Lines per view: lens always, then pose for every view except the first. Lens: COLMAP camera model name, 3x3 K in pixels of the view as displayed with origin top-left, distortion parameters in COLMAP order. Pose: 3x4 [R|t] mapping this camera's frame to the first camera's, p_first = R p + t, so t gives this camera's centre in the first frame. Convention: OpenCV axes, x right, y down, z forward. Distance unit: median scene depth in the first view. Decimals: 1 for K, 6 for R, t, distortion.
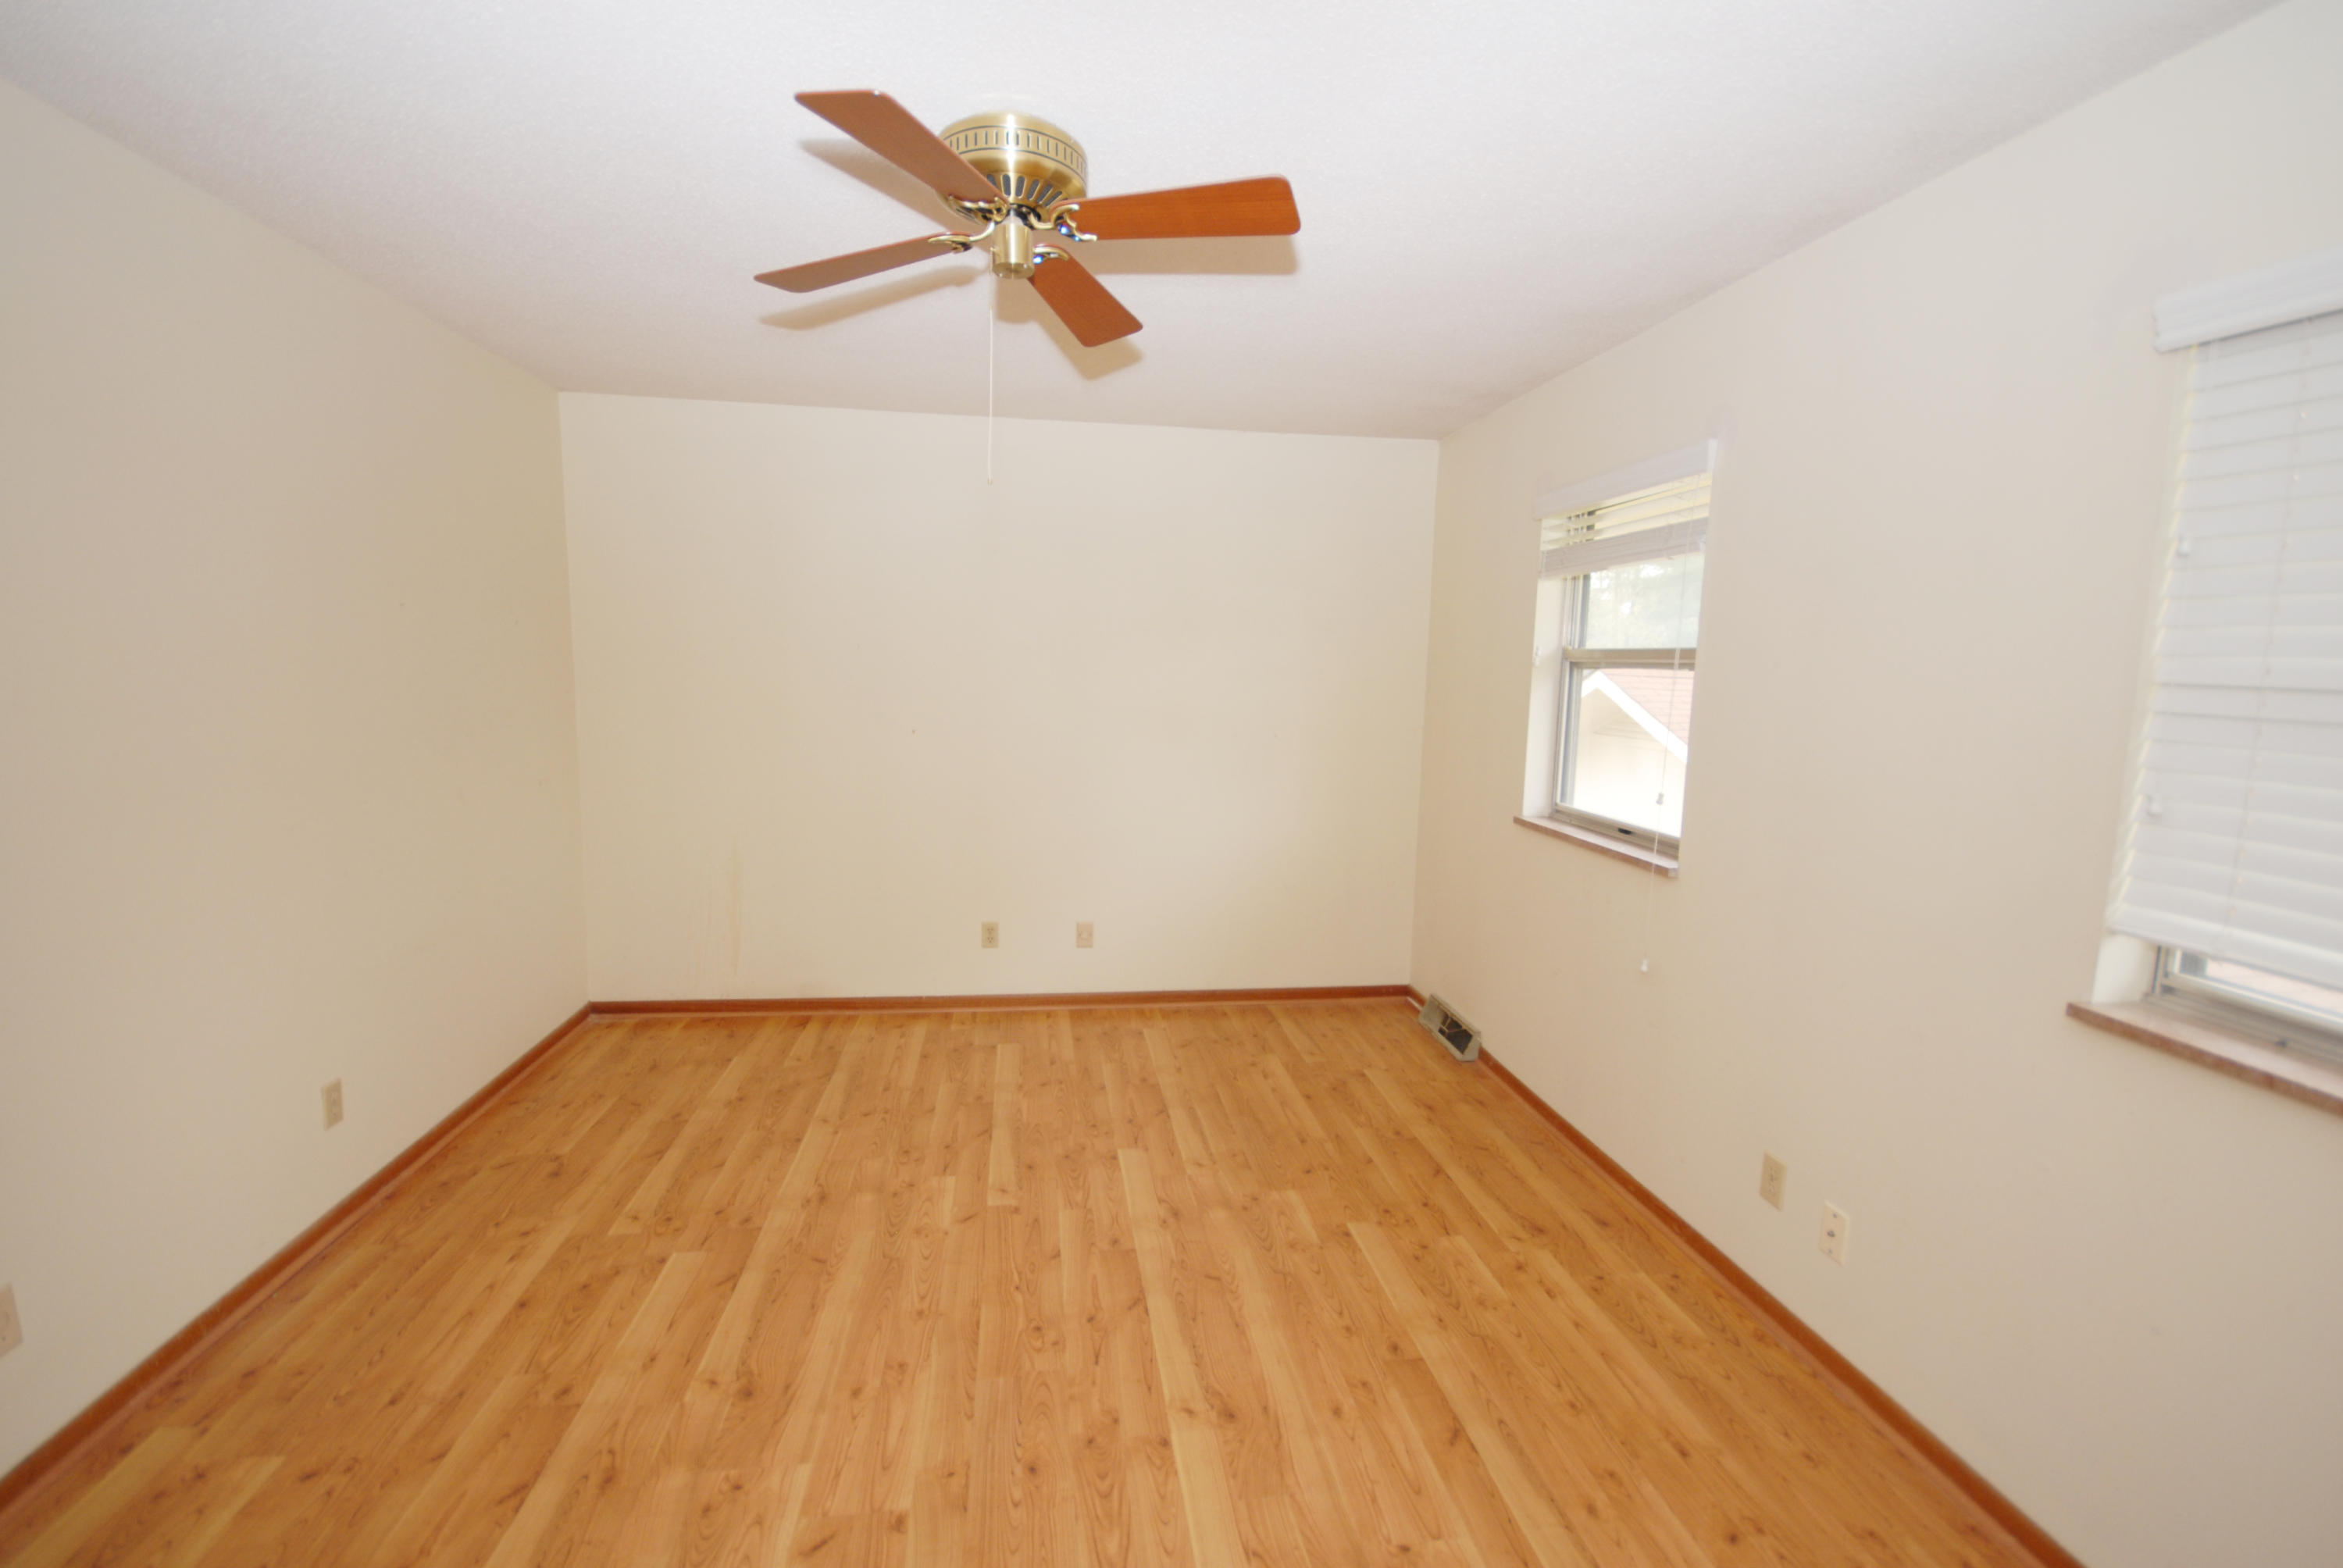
lens RADIAL K [[1021.9, 0, 1153.9], [0, 1021.9, 797.5], [0, 0, 1]] dist [0.001792, -0.006279]
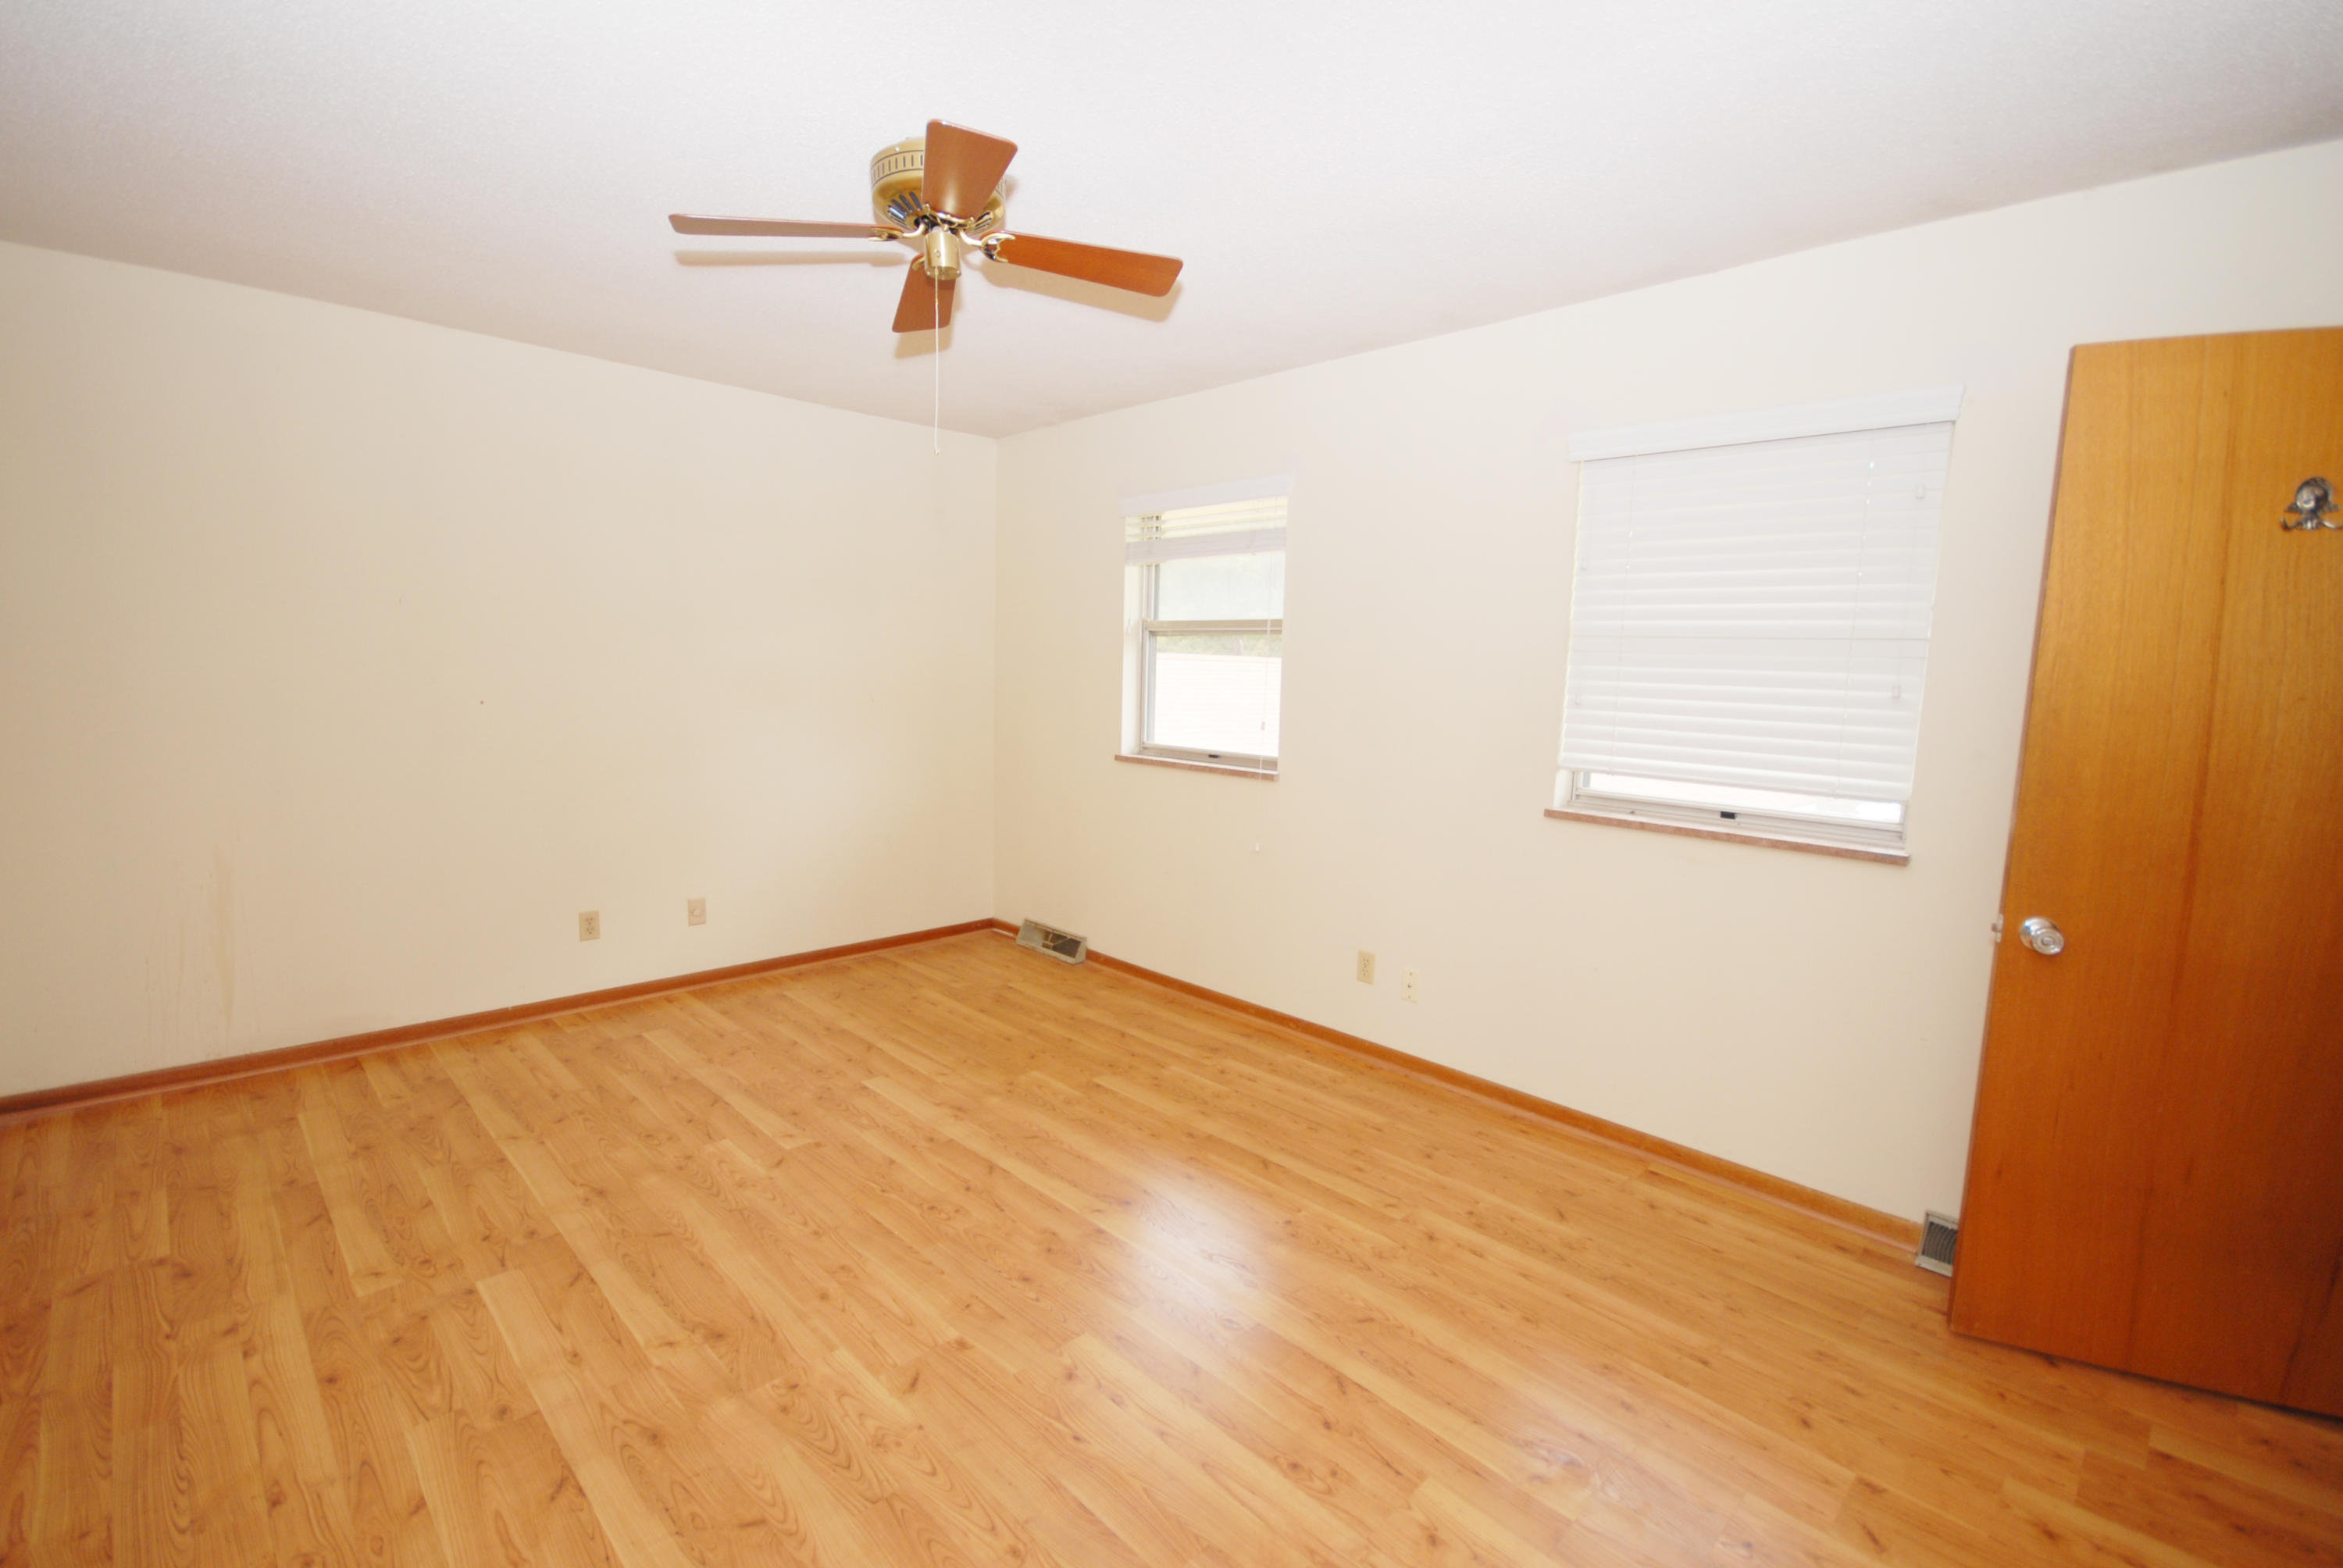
lens RADIAL K [[1021.9, 0, 1173.1], [0, 1021.9, 776.1], [0, 0, 1]] dist [0.001792, -0.006279]
pose [[0.804775, -0.067363, 0.589745, -0.417627], [0.070429, 0.997358, 0.017813, 0.035008], [-0.589387, 0.027200, 0.807393, -0.061026]]
